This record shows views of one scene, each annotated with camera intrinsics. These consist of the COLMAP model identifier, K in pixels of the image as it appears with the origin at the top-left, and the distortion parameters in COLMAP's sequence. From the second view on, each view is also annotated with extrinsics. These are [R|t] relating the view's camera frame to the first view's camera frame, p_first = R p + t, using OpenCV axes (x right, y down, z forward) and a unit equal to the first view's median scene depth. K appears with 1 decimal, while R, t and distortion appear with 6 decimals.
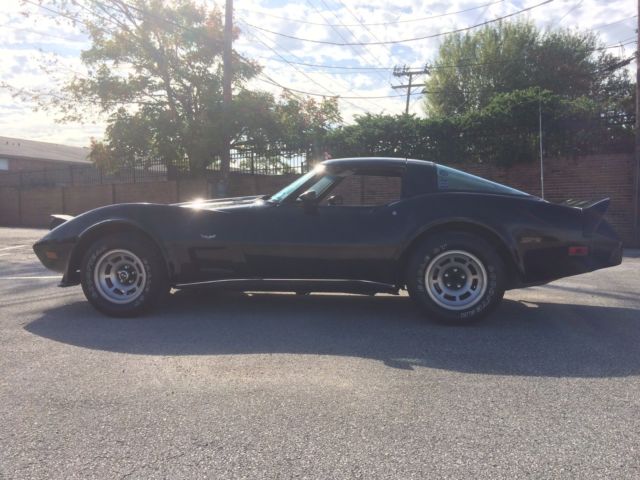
lens RADIAL K [[531.3, 0, 318.6], [0, 531.3, 243.8], [0, 0, 1]] dist [0.082208, -0.117897]
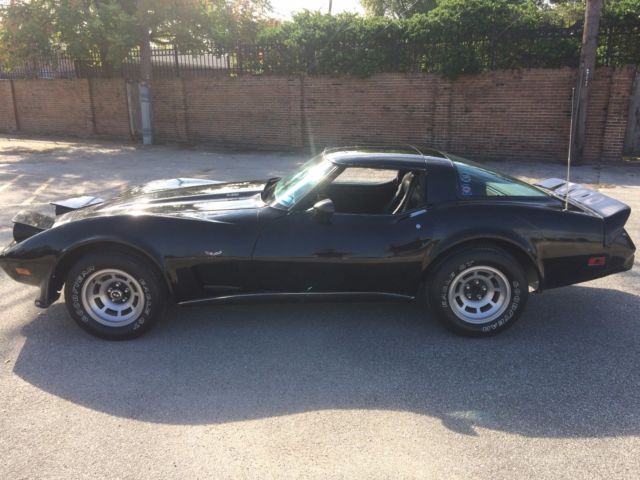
lens RADIAL K [[531.3, 0, 318.6], [0, 531.3, 243.8], [0, 0, 1]] dist [0.082208, -0.117897]
pose [[0.988284, -0.042919, 0.146469, -0.161167], [0.010350, 0.976285, 0.216241, -0.219933], [-0.152276, -0.212192, 0.965291, 0.105131]]
